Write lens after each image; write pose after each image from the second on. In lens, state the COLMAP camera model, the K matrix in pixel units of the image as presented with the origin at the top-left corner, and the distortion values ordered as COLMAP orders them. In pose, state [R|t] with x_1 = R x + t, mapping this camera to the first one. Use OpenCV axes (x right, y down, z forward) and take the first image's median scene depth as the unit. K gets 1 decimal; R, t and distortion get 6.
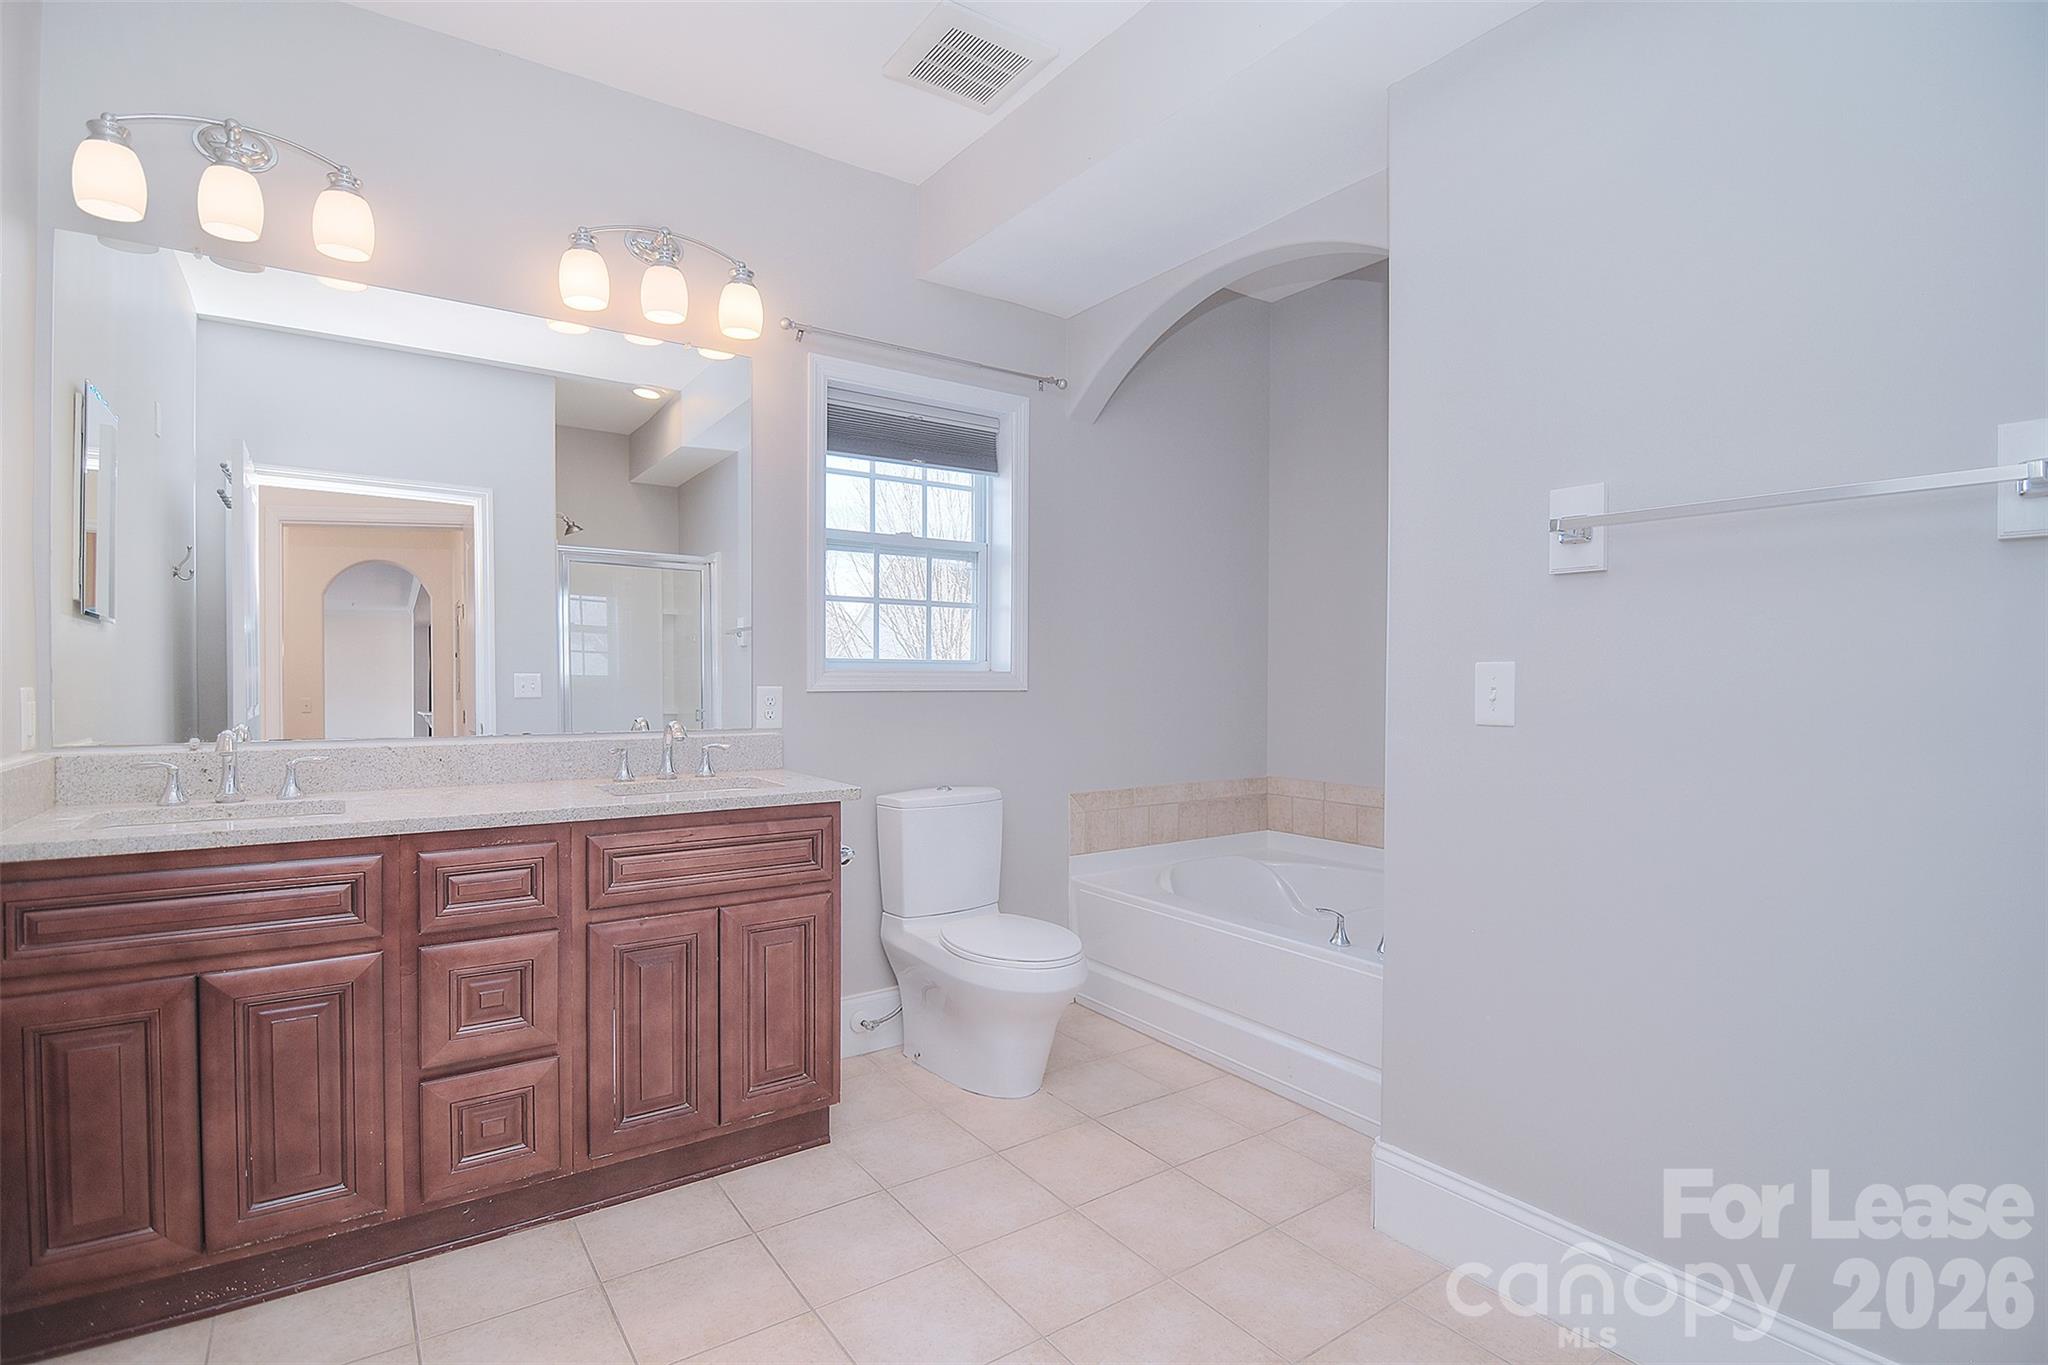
lens RADIAL K [[990.5, 0, 1027.4], [0, 990.5, 686.7], [0, 0, 1]] dist [-0.014492, -0.005227]
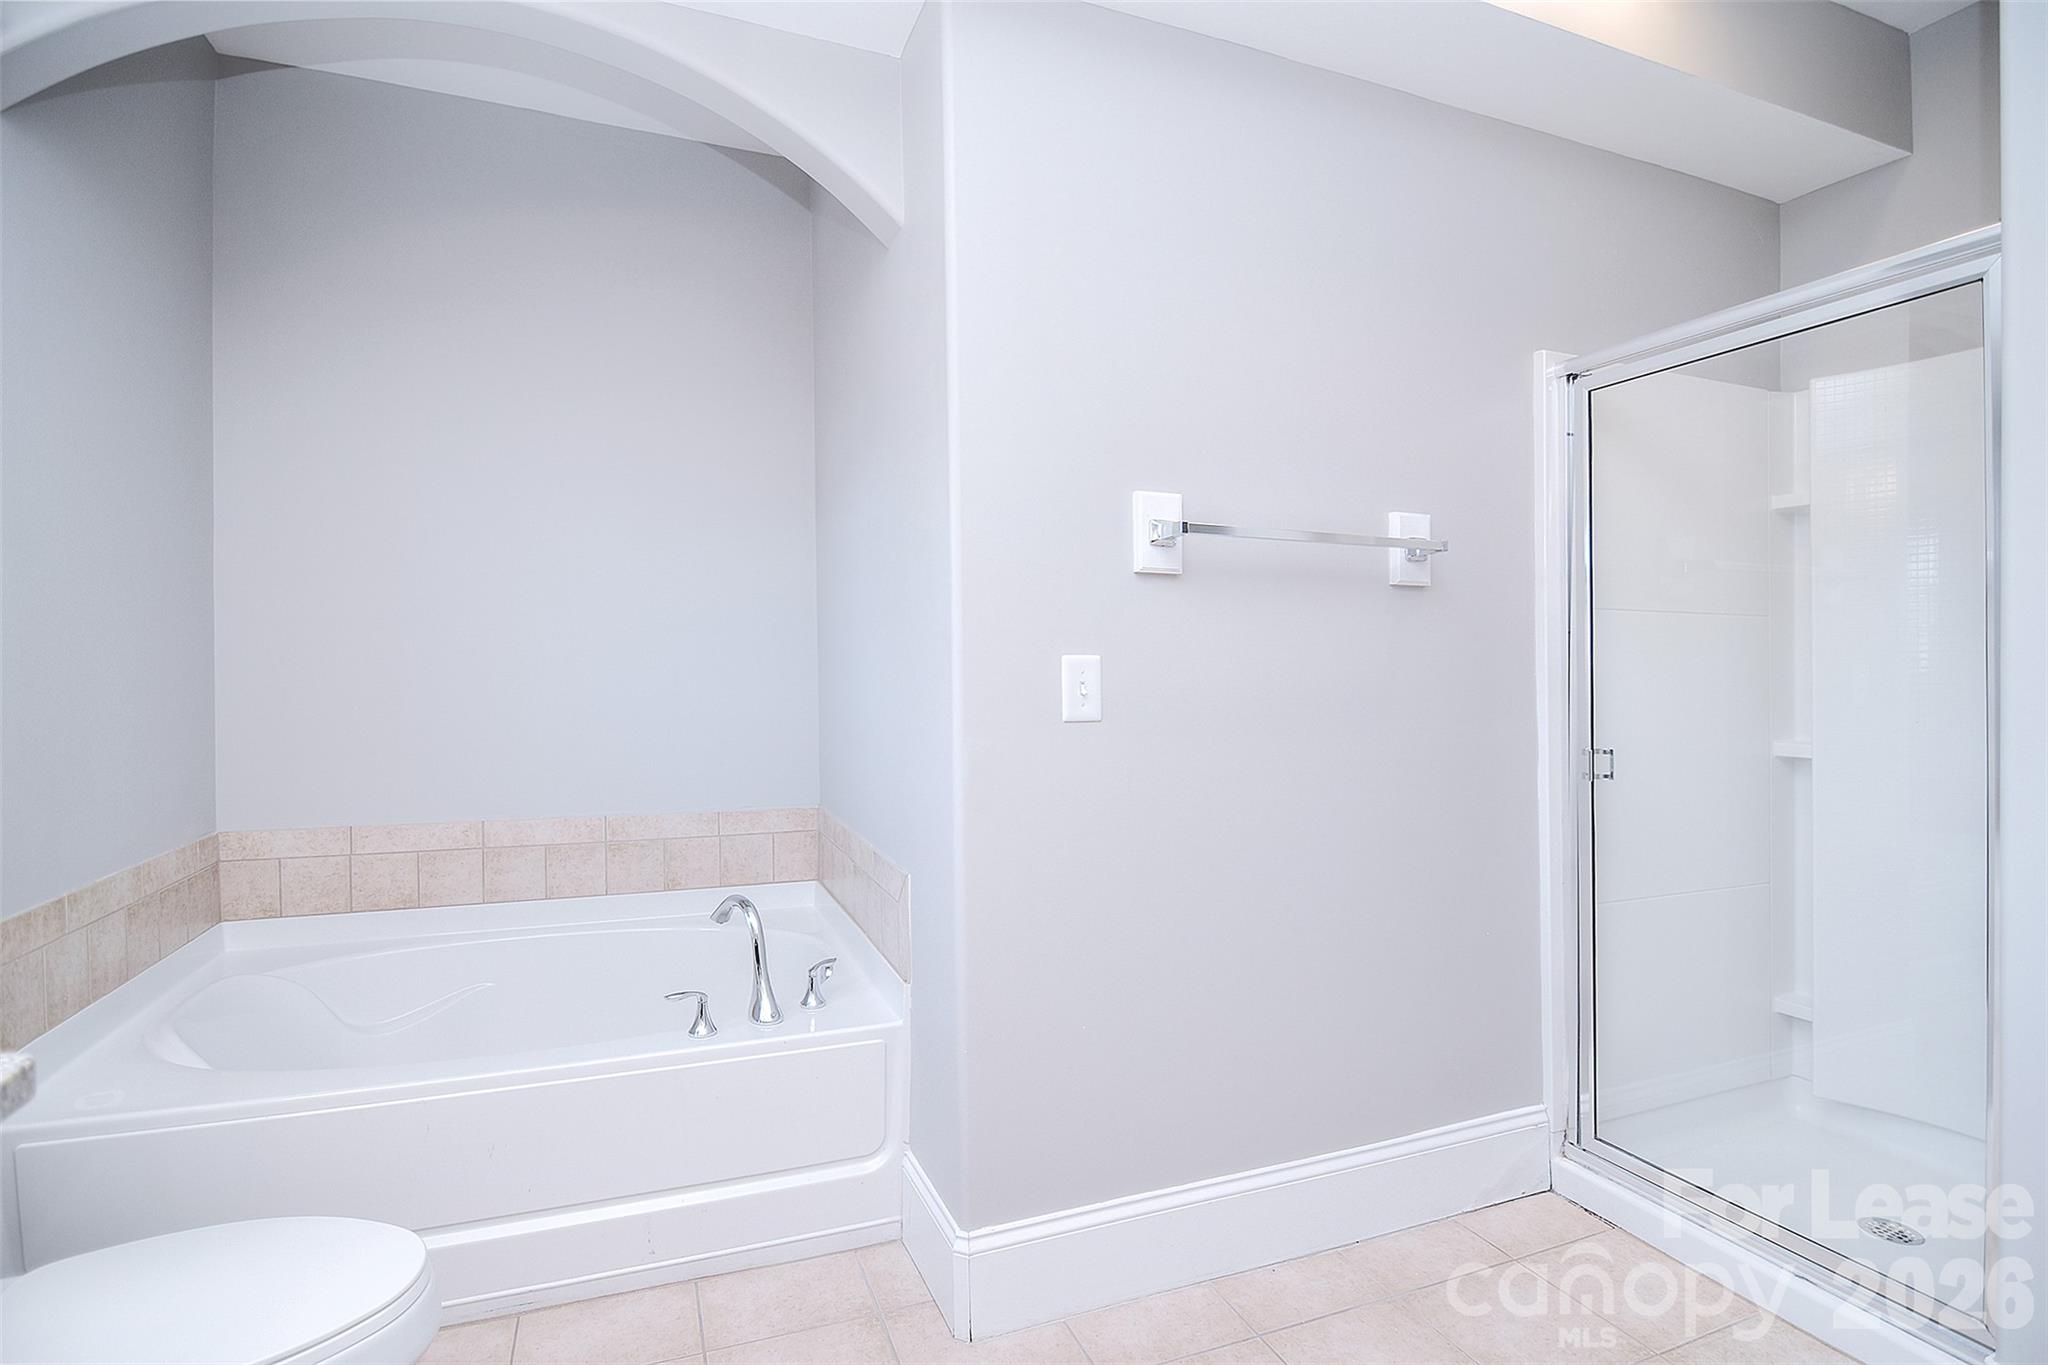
lens RADIAL K [[990.5, 0, 1026.8], [0, 990.5, 673.1], [0, 0, 1]] dist [-0.014492, -0.005227]
pose [[0.209588, -0.005168, 0.977776, -0.341053], [0.003204, 0.999984, 0.004598, -0.008396], [-0.977784, 0.002169, 0.209602, 0.605483]]
